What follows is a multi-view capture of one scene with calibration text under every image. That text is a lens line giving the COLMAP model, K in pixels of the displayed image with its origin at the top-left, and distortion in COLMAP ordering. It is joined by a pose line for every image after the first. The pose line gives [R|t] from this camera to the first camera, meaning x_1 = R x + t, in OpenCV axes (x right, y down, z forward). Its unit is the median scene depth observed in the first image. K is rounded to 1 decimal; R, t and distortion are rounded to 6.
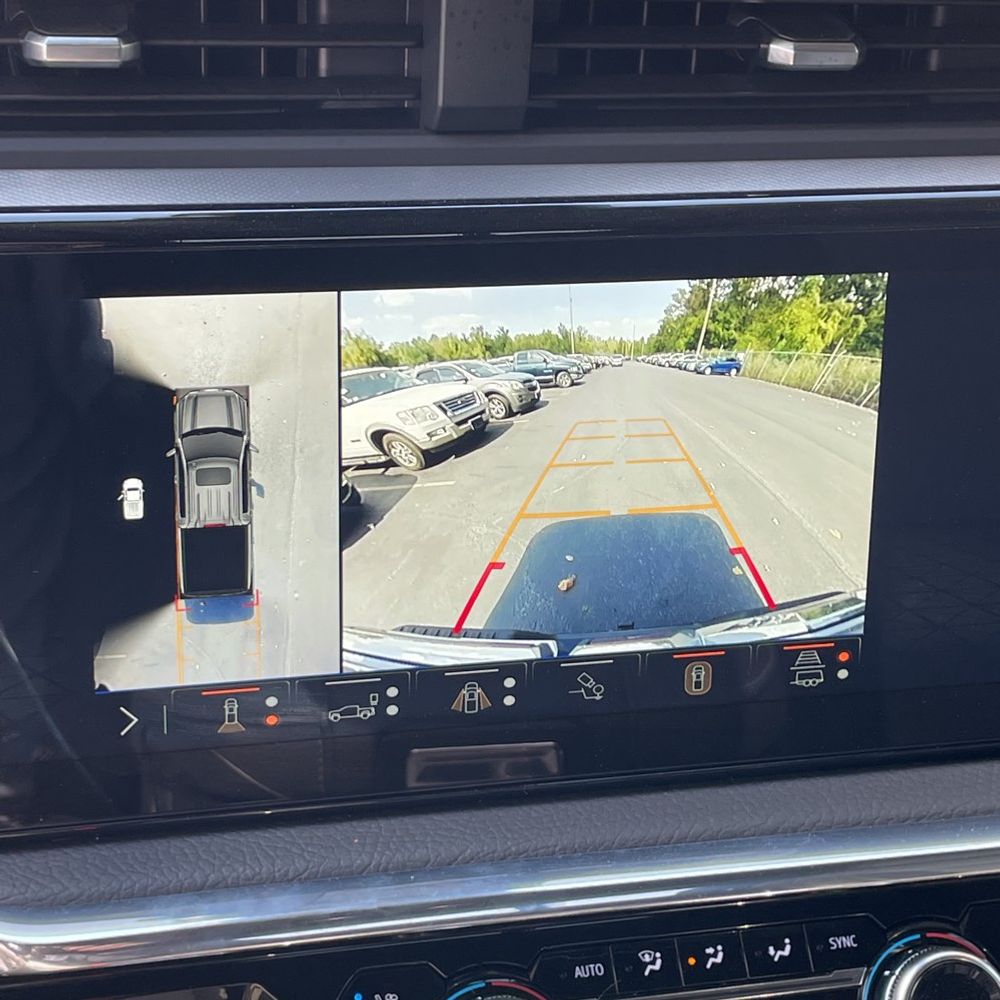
lens RADIAL K [[2310.0, 0, 500.0], [0, 2310.0, 500.0], [0, 0, 1]] dist [0.036419, 0.918742]
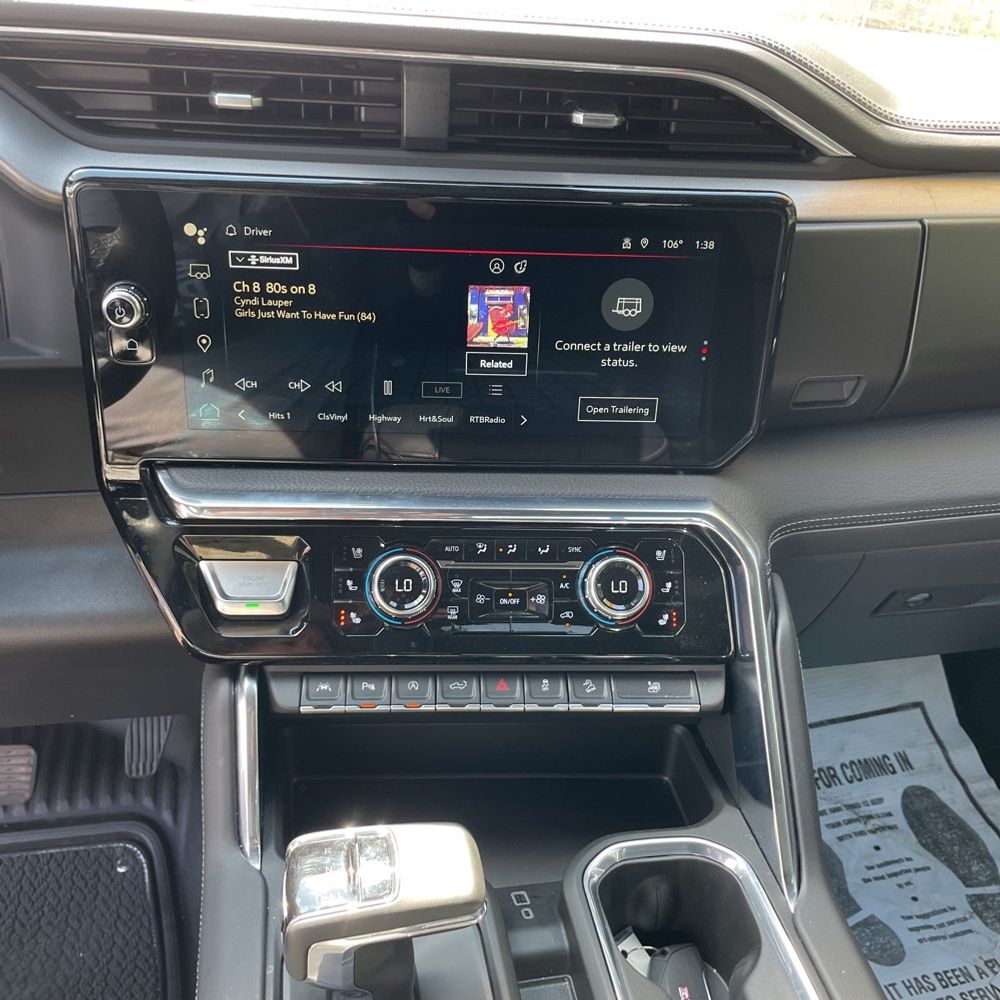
lens RADIAL K [[1028.4, 0, 500.0], [0, 1028.4, 500.0], [0, 0, 1]] dist [0.006870, 0.011599]
pose [[0.978956, 0.111223, -0.171101, 0.244425], [-0.082237, 0.982342, 0.168050, -0.010850], [0.186770, -0.150443, 0.970816, 0.063377]]
